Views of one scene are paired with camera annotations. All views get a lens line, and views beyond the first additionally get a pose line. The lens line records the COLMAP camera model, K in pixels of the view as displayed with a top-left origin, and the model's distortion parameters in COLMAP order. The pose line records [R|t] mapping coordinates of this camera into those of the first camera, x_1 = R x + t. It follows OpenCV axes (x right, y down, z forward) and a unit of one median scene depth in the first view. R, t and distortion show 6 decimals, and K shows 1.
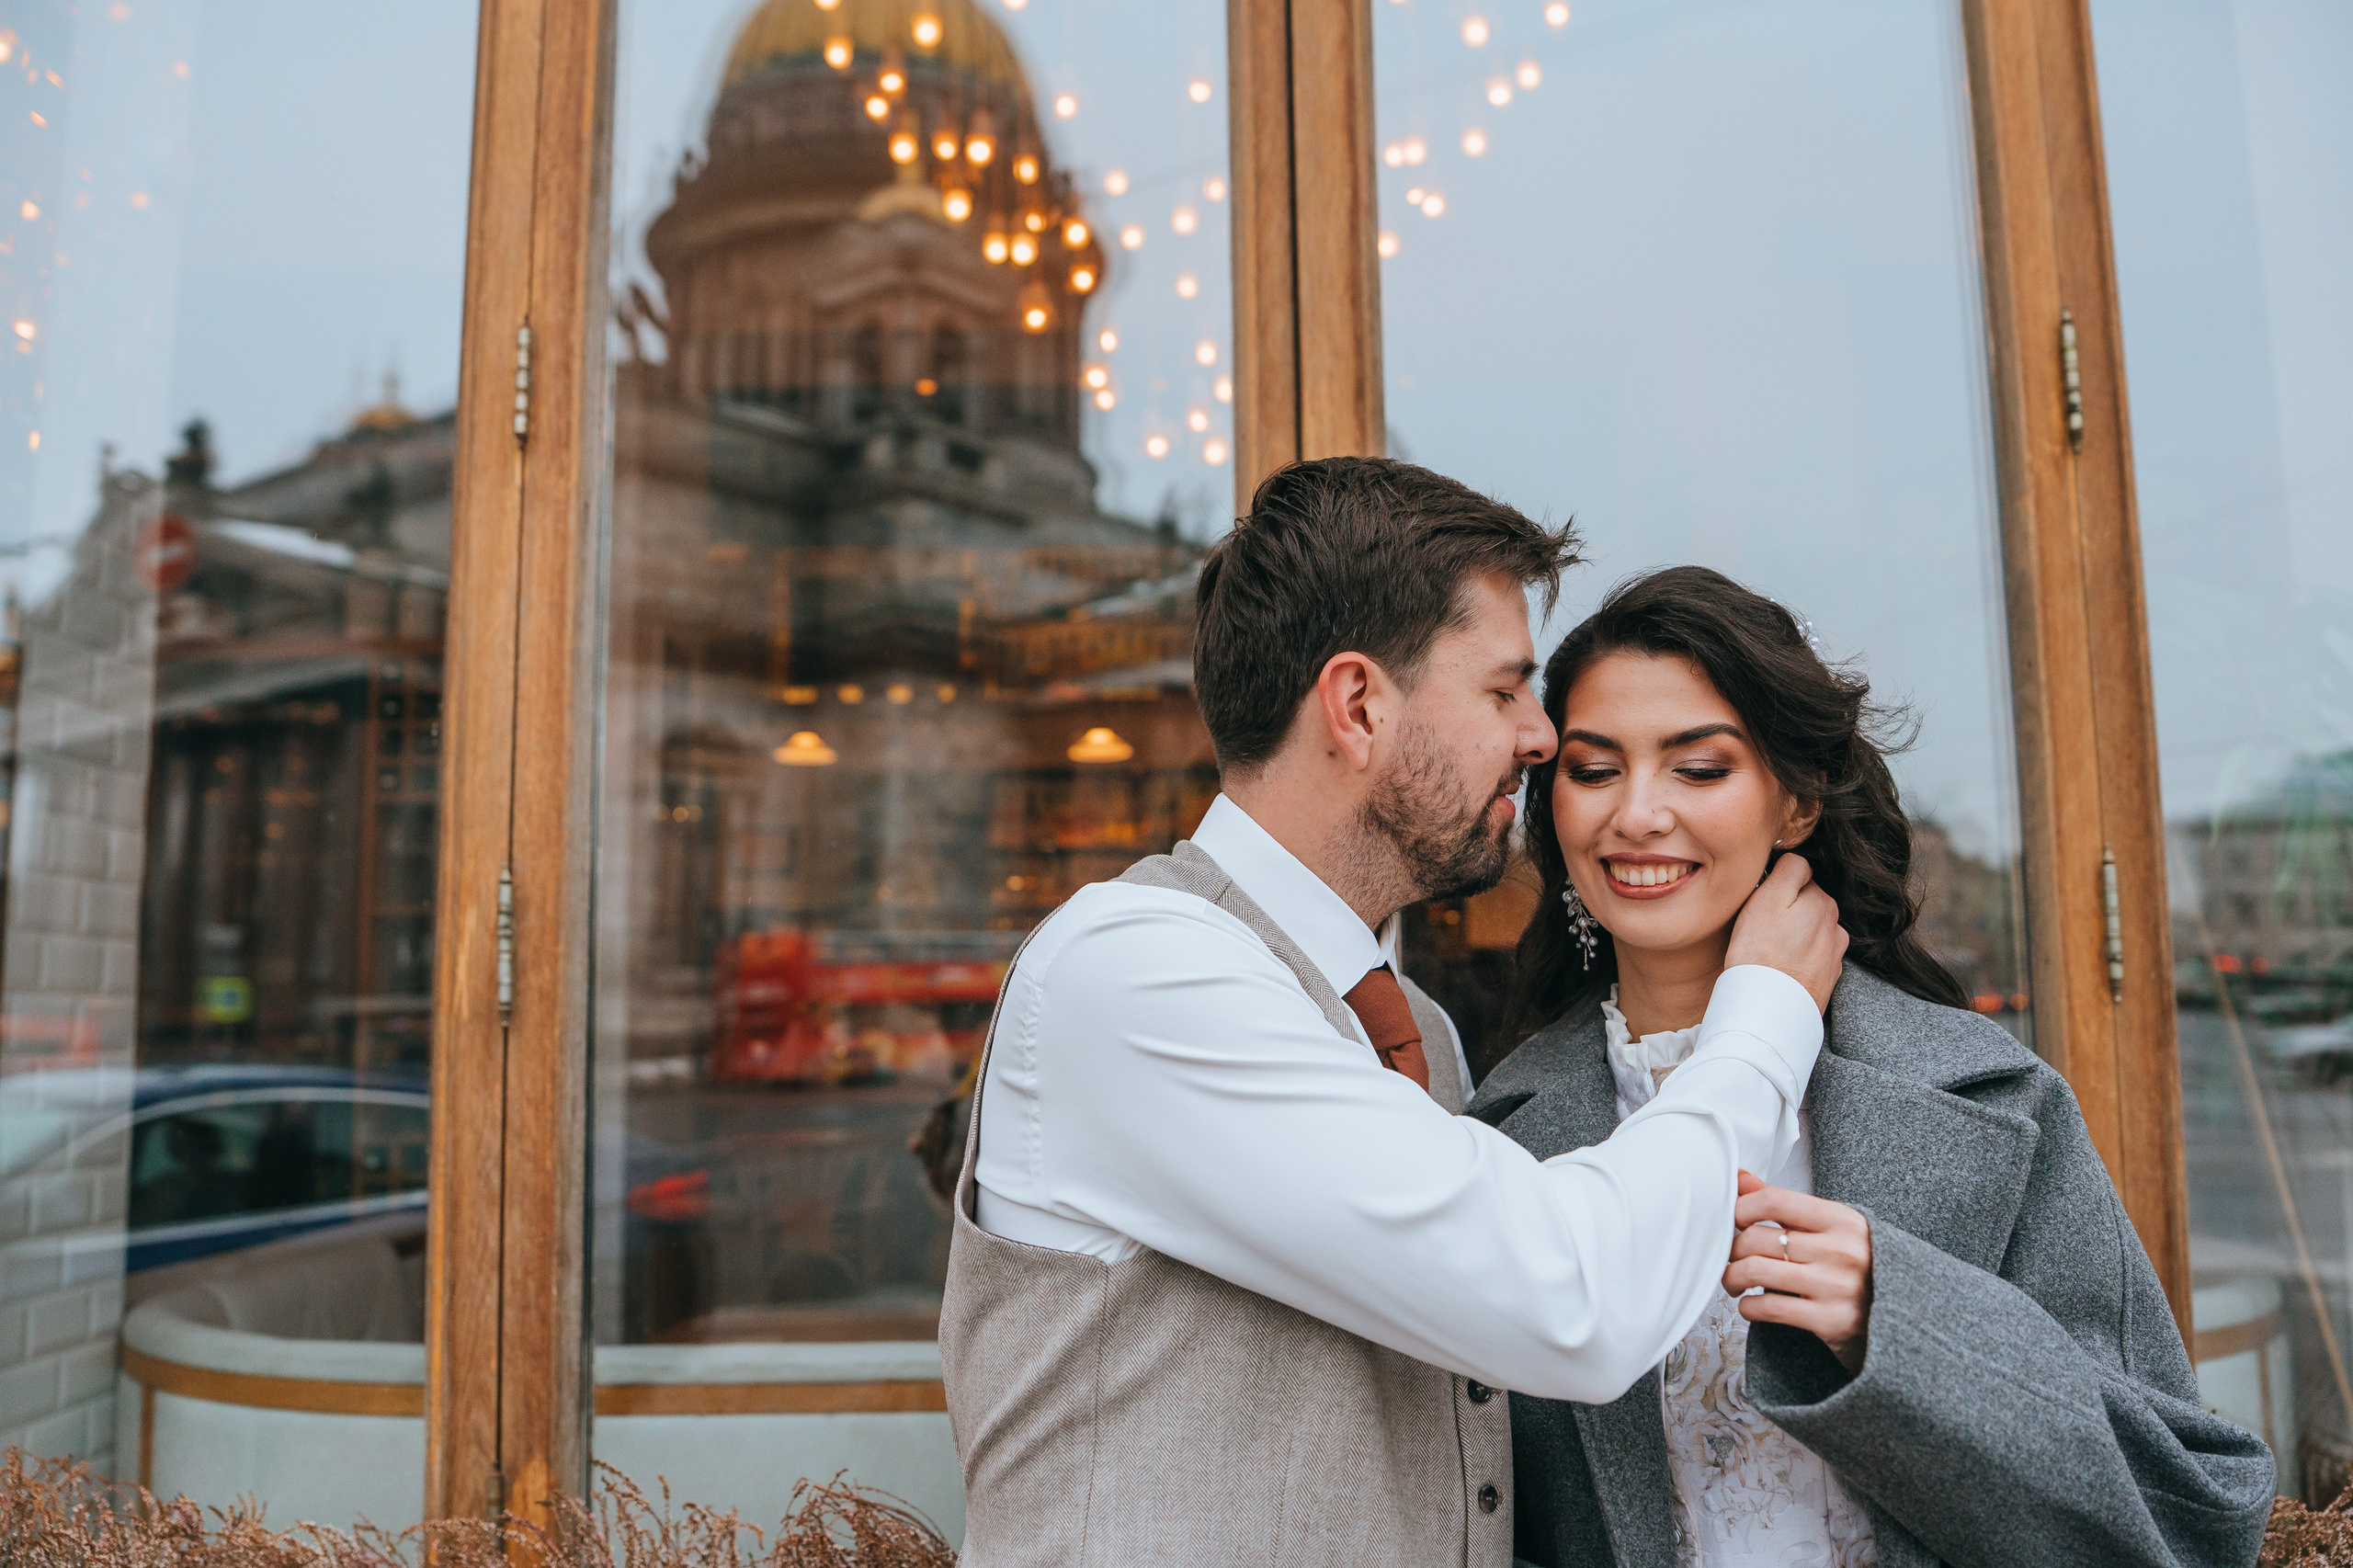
lens RADIAL K [[1968.4, 0, 1175.8], [0, 1968.4, 793.5], [0, 0, 1]] dist [-0.046138, -0.000861]
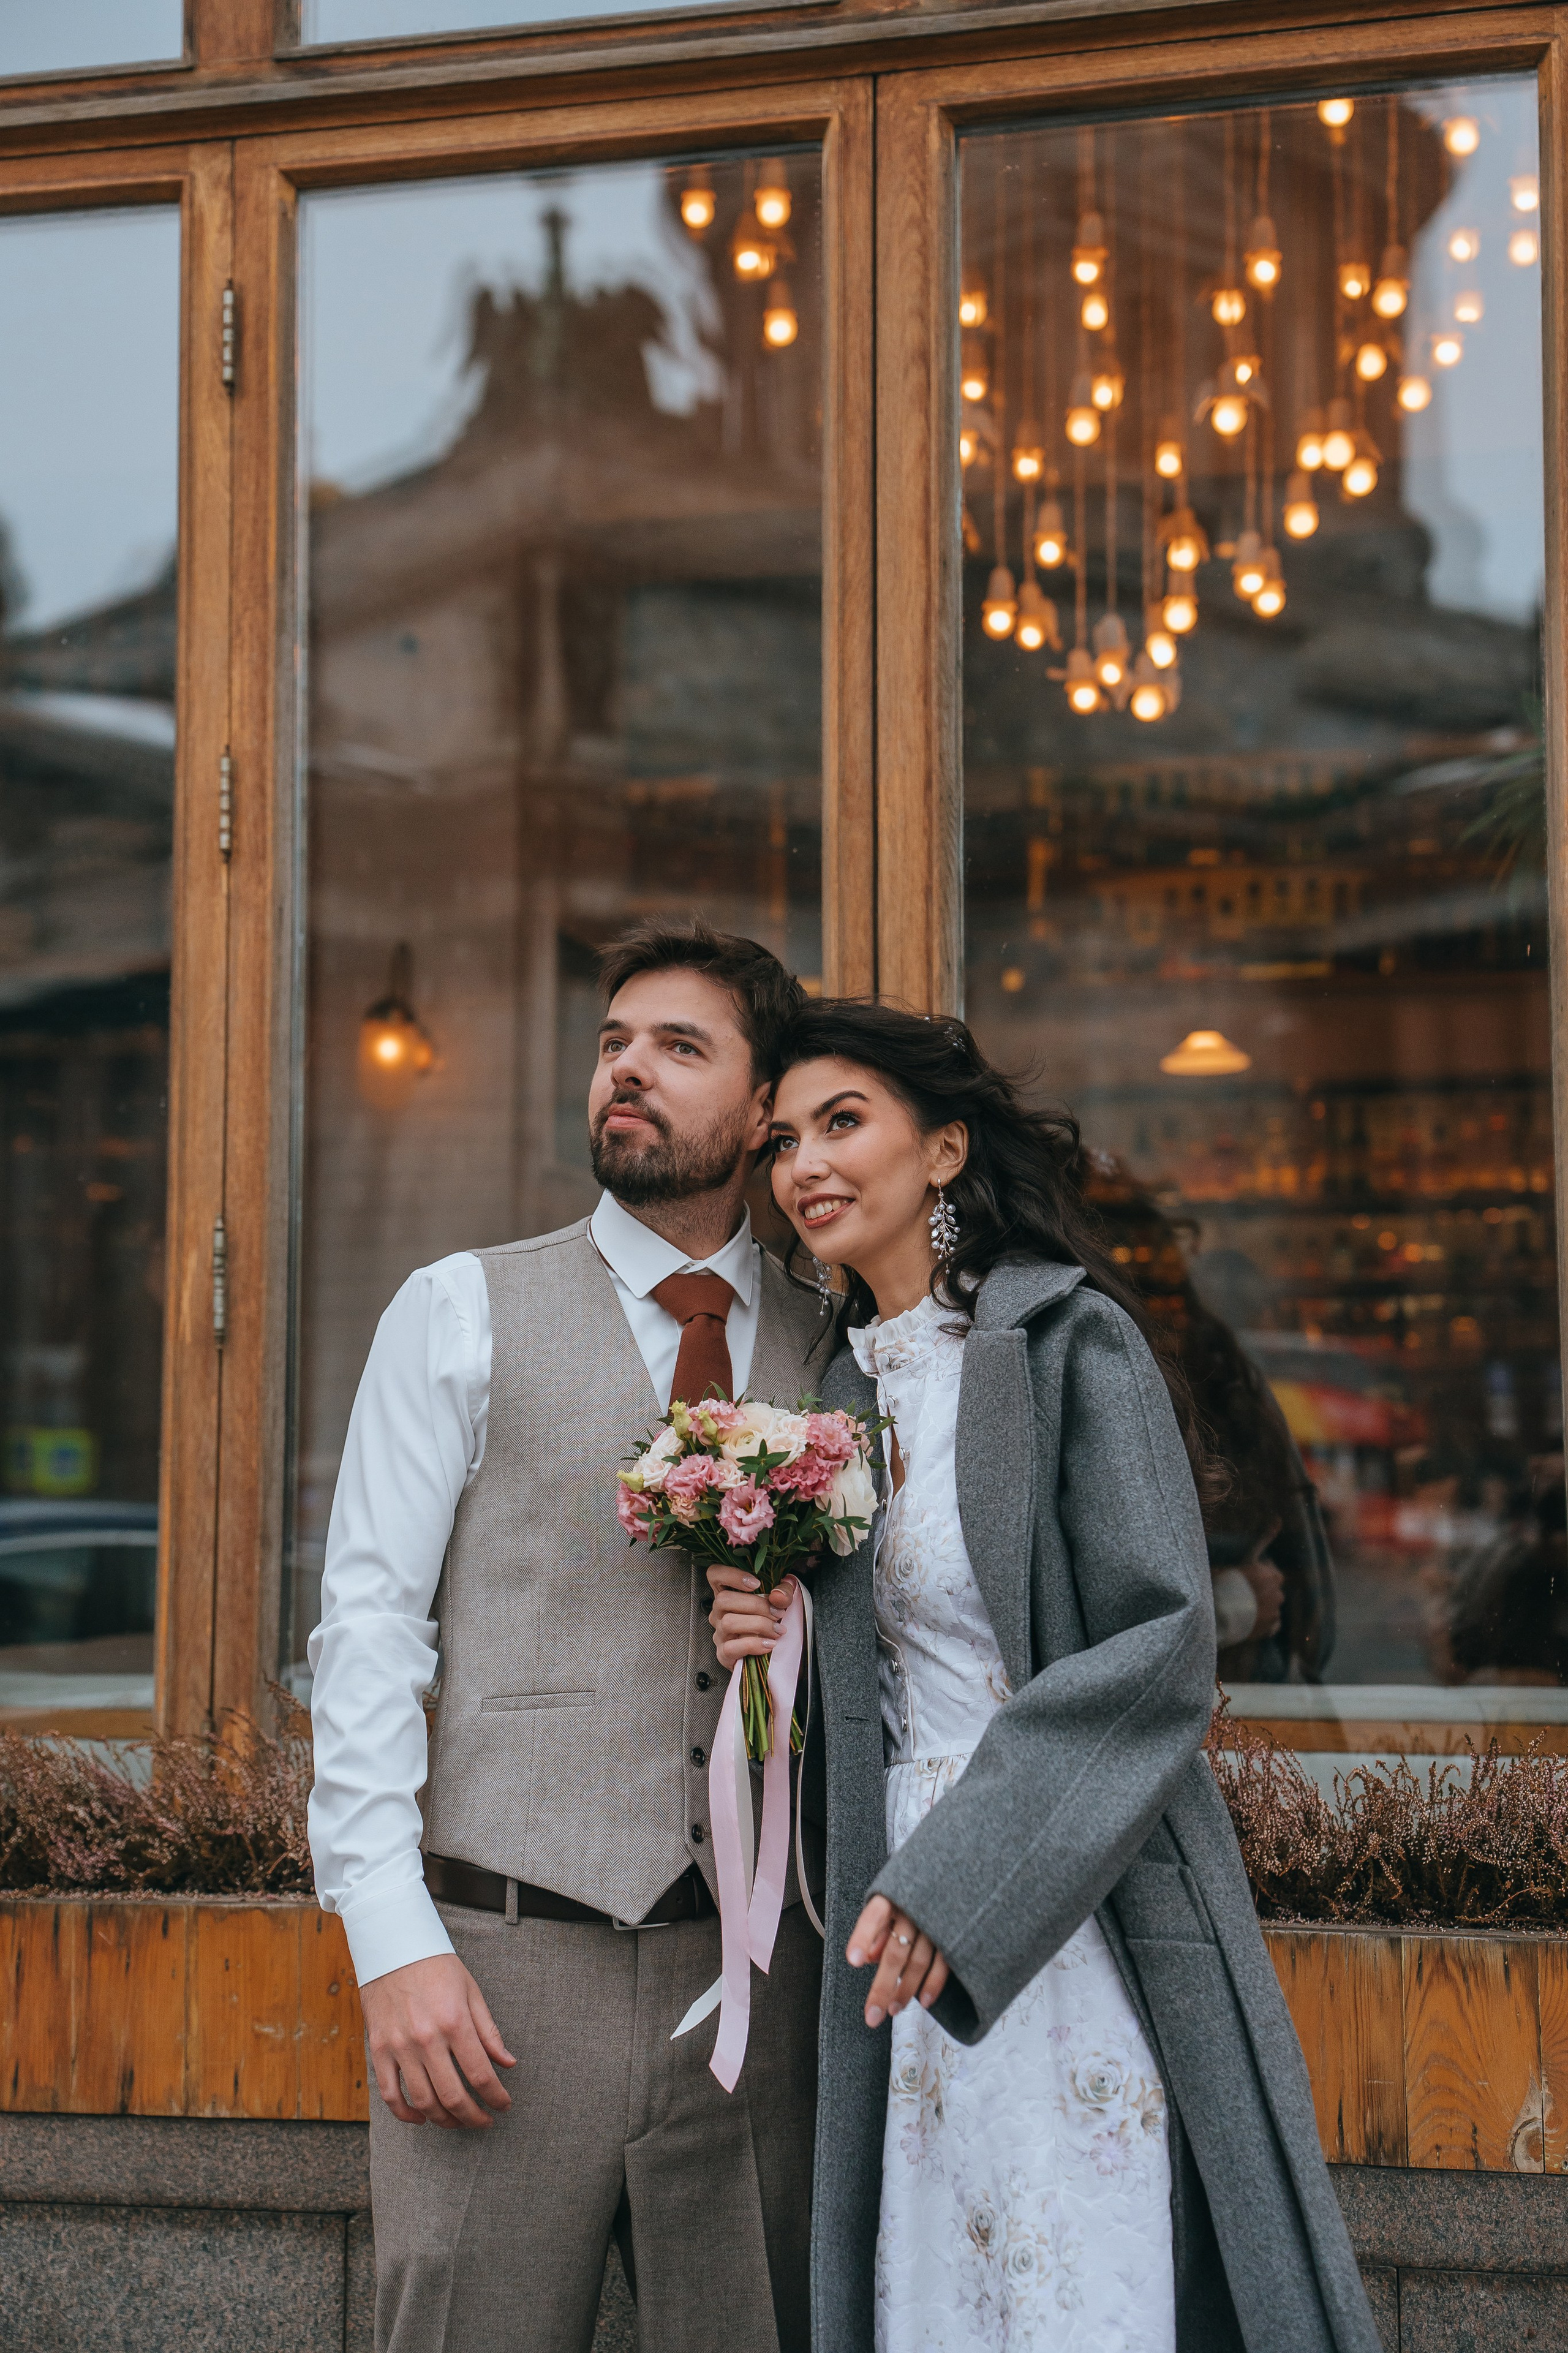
lens RADIAL K [[4184.1, 0, 786.1], [0, 4184.1, 1169.2], [0, 0, 1]] dist [0.564718, 0.000000]
pose [[0.958140, -0.013460, -0.285984, 0.722528], [0.018406, 0.999724, 0.014614, -0.022869], [0.285708, -0.019266, 0.958123, -1.364910]]
